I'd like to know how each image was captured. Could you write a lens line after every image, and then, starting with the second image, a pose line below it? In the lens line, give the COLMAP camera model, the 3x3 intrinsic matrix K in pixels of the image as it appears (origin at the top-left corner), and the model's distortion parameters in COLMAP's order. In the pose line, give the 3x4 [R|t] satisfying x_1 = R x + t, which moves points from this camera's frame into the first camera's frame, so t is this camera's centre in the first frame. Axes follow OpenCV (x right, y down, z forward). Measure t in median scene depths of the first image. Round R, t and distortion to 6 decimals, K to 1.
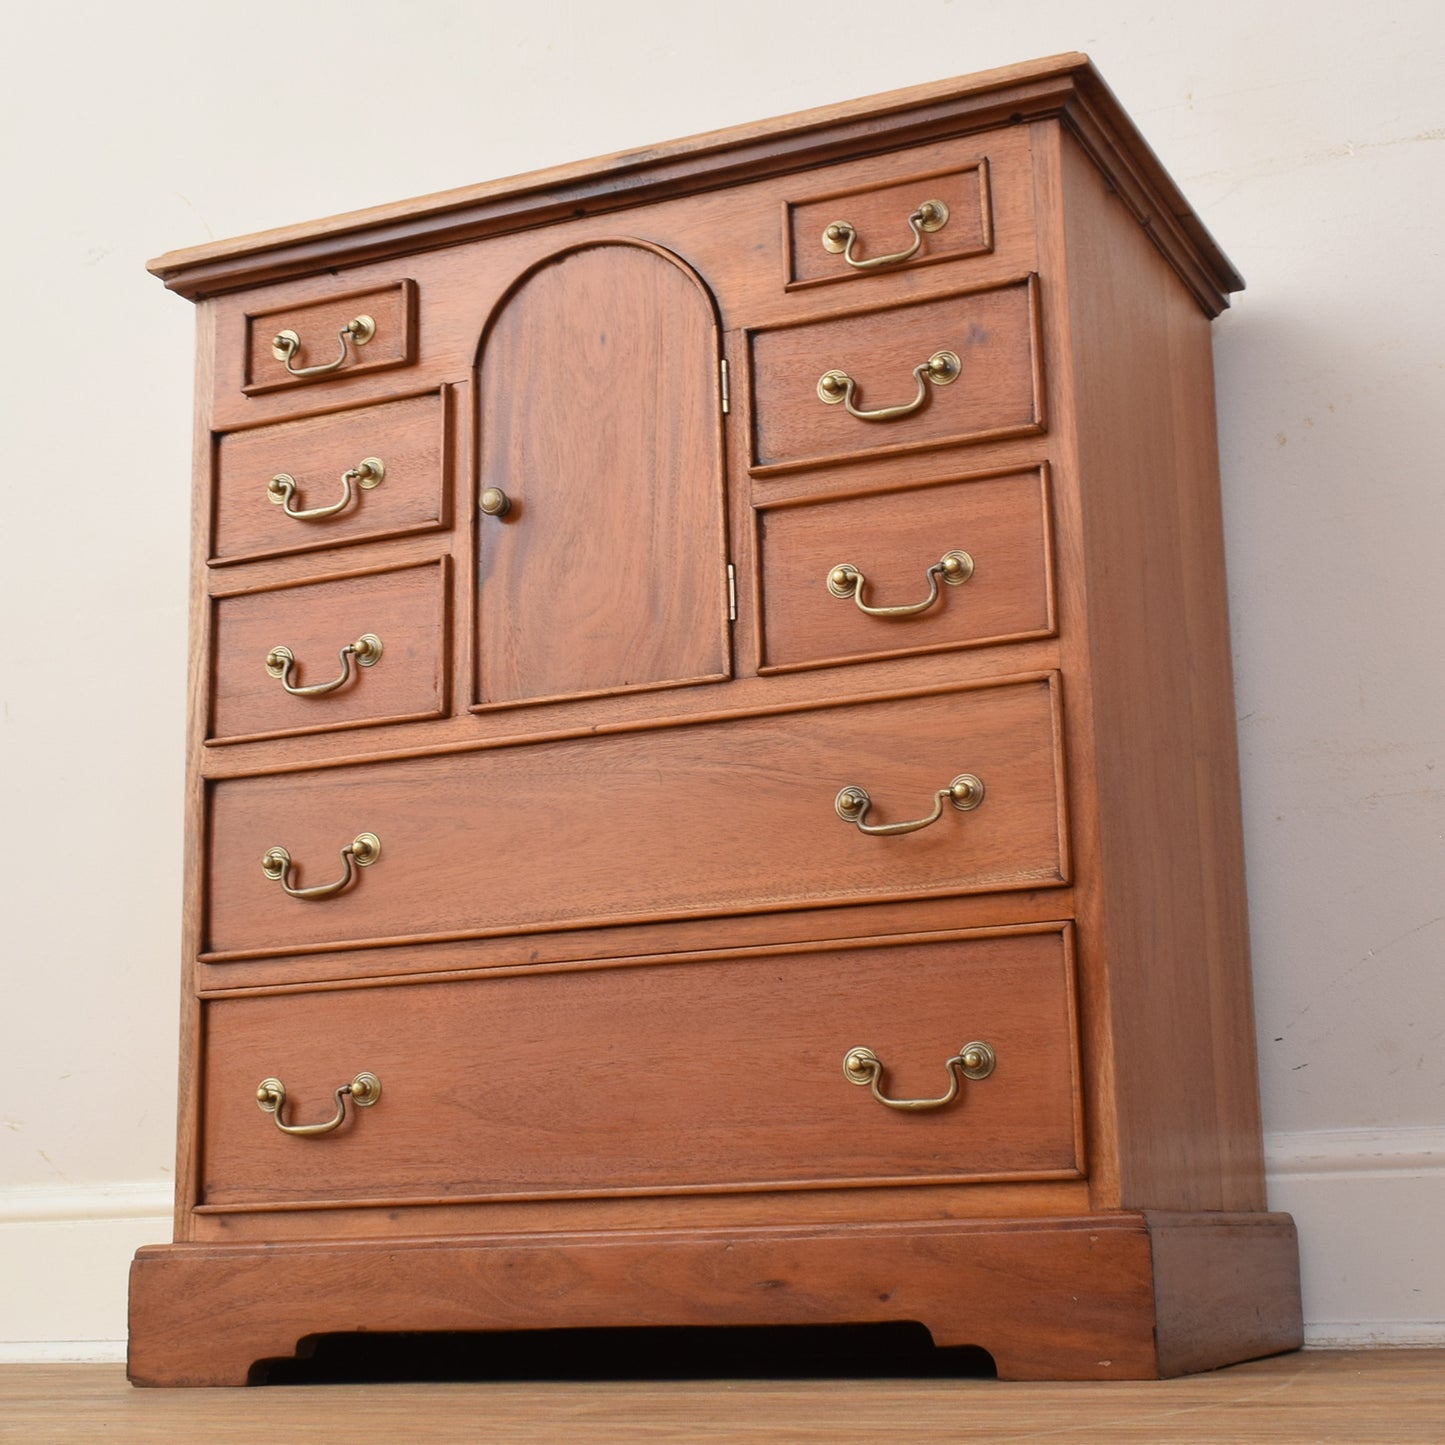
lens RADIAL K [[2530.2, 0, 735.9], [0, 2530.2, 705.1], [0, 0, 1]] dist [-0.028709, 0.000000]
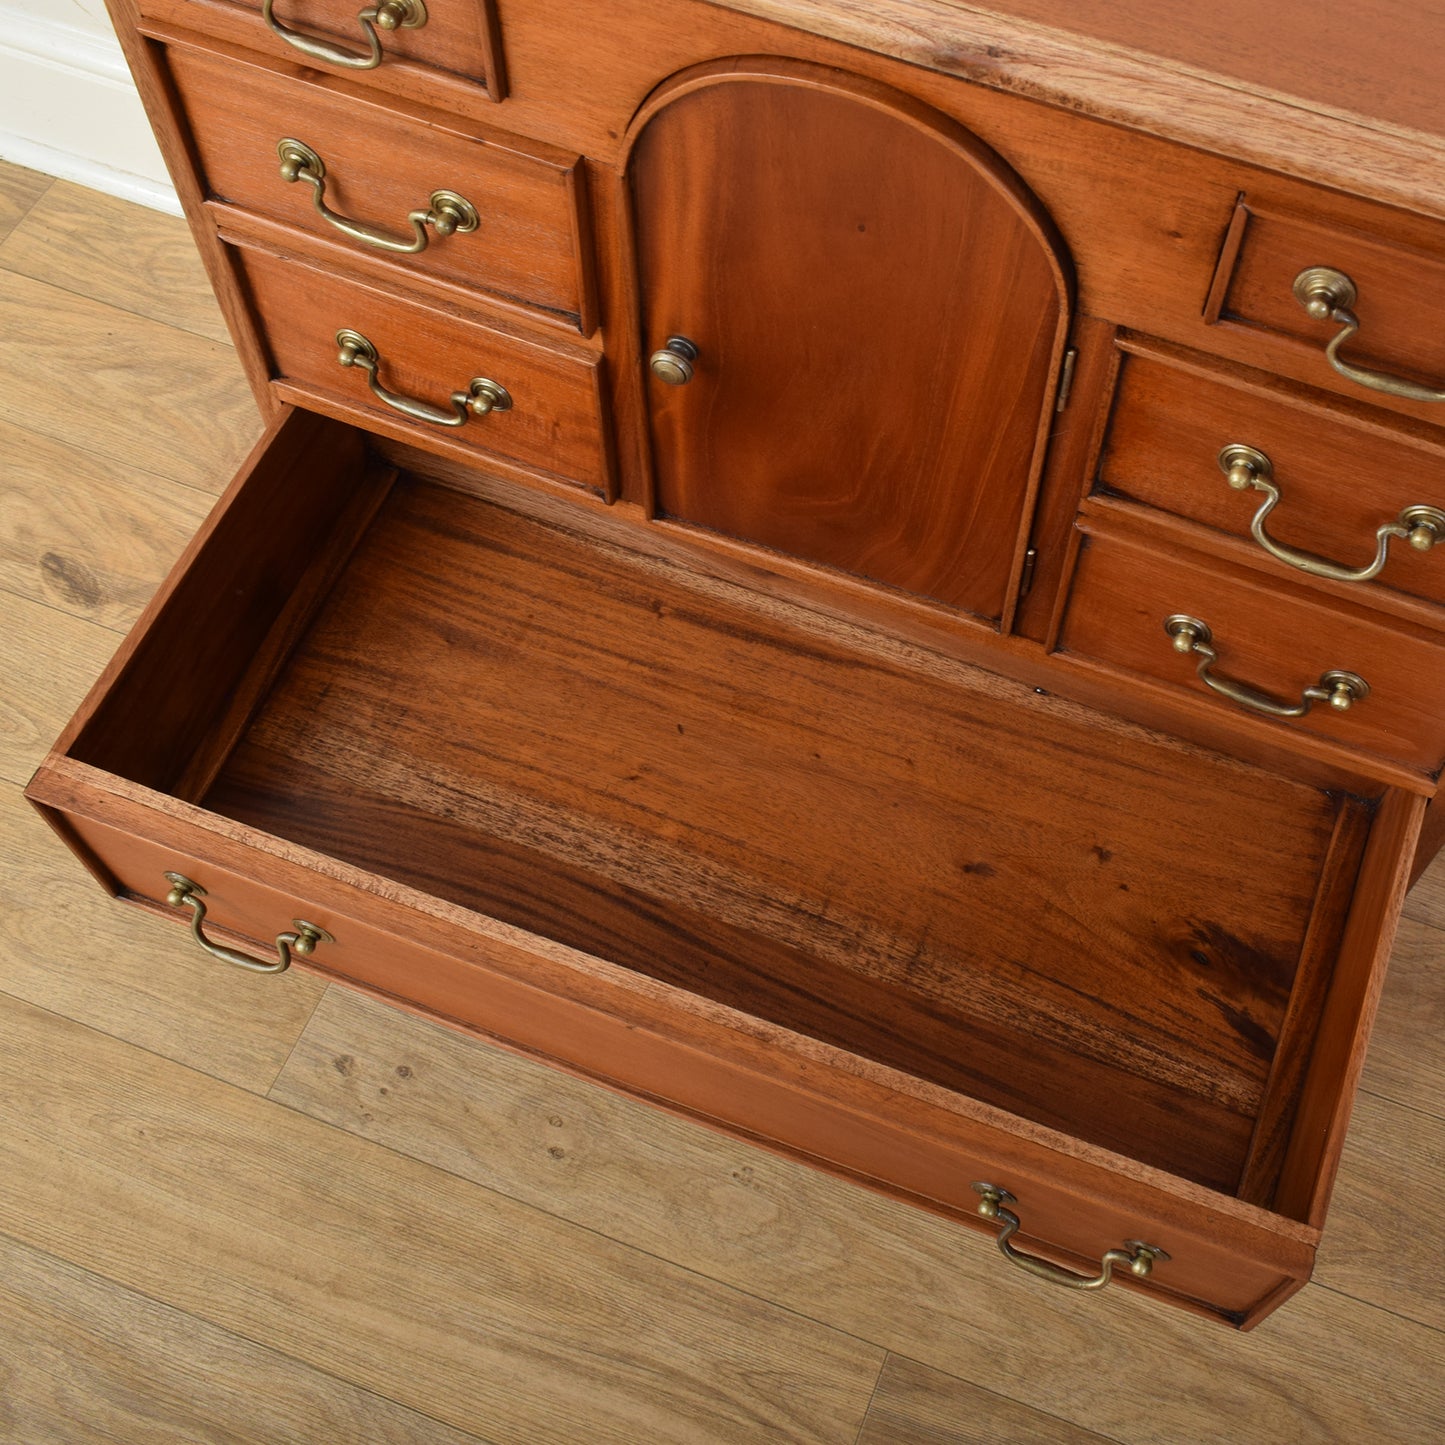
lens RADIAL K [[1870.5, 0, 876.2], [0, 1870.5, 660.0], [0, 0, 1]] dist [-0.027418, 0.000000]
pose [[0.995070, -0.020800, 0.096966, -0.094015], [-0.086099, 0.304038, 0.948761, -0.524085], [-0.049215, -0.952433, 0.300748, 0.798140]]
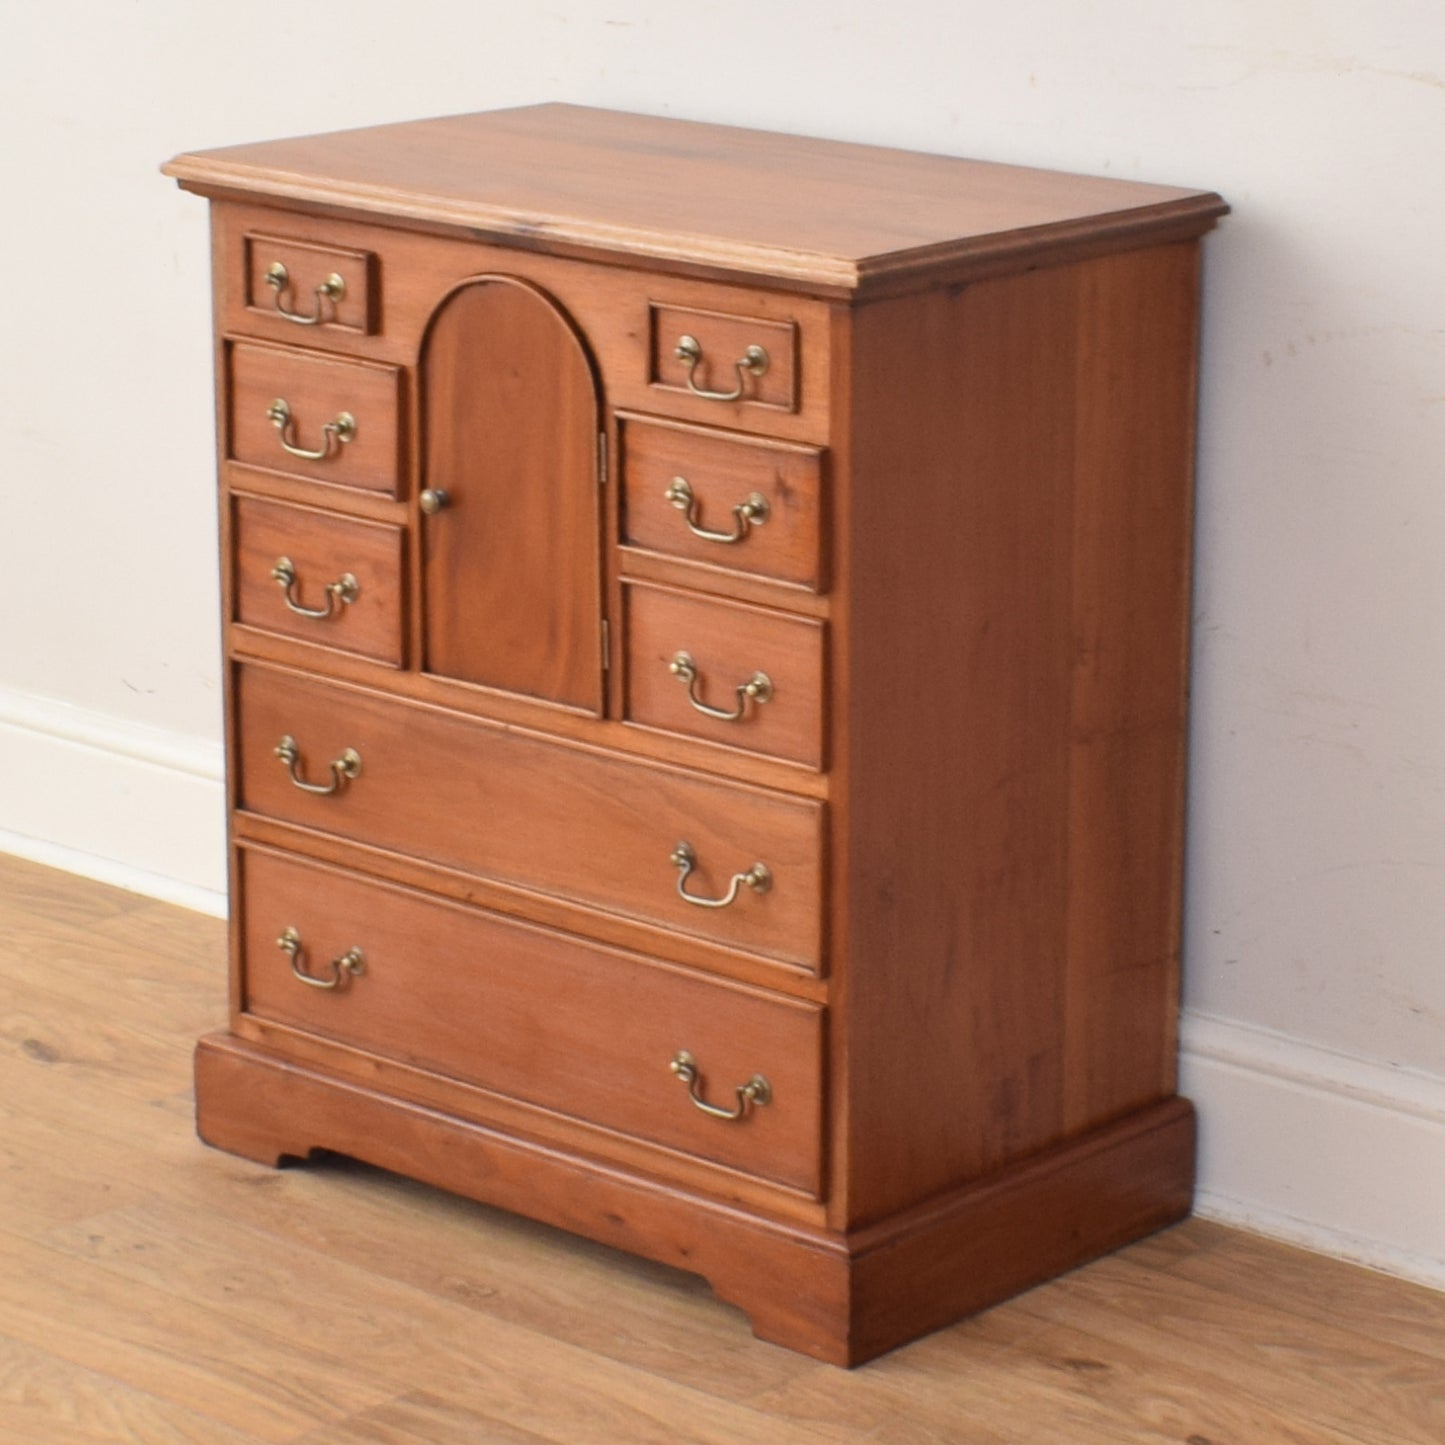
lens RADIAL K [[5074.5, 0, 674.6], [0, 5074.5, 680.9], [0, 0, 1]] dist [-0.082107, 0.000000]
pose [[0.946683, 0.104776, -0.304654, 0.705114], [0.049809, 0.886667, 0.459717, -1.049019], [0.318294, -0.450381, 0.834174, -0.875544]]
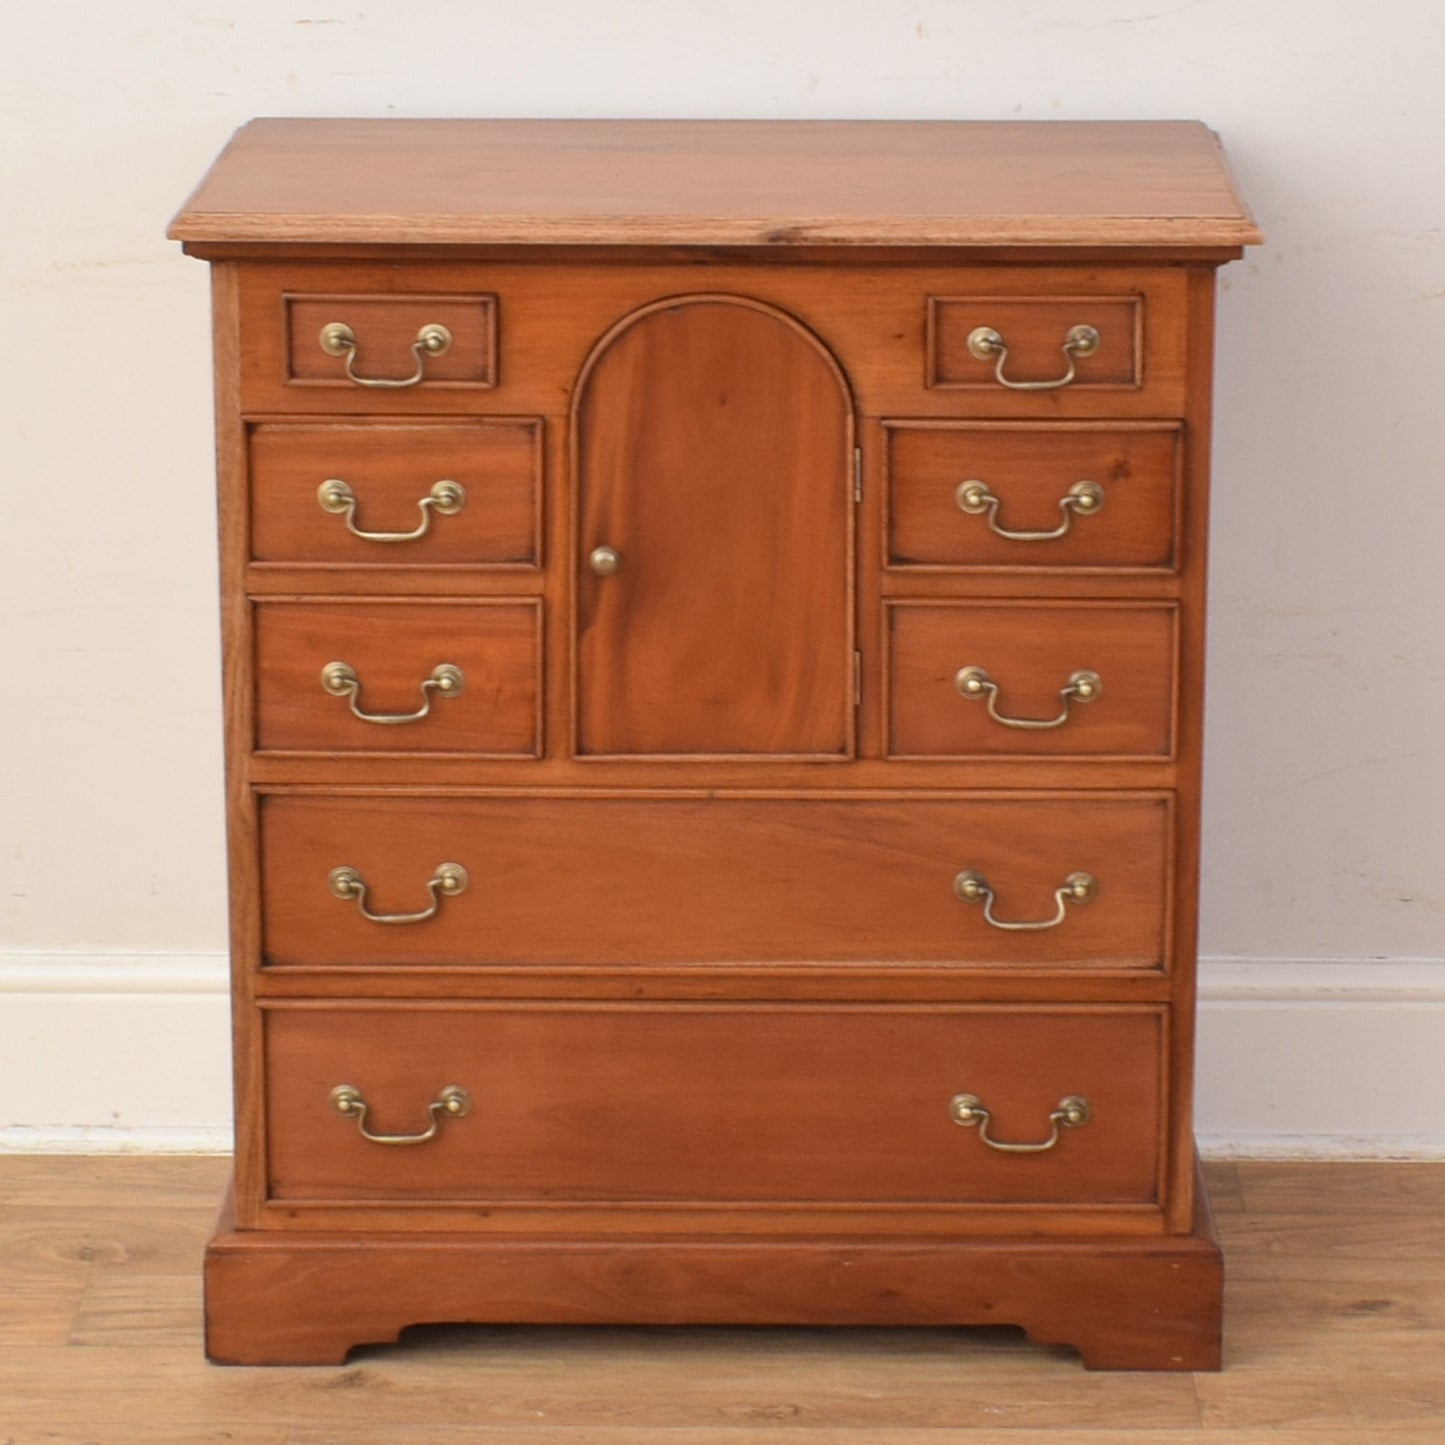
lens RADIAL K [[5373.7, 0, 724.6], [0, 5373.7, 717.8], [0, 0, 1]] dist [-0.151427, 0.000000]
pose [[0.915433, -0.082997, 0.393820, -0.900867], [-0.112658, 0.886547, 0.448711, -0.990632], [-0.386381, -0.455132, 0.802225, -0.741155]]
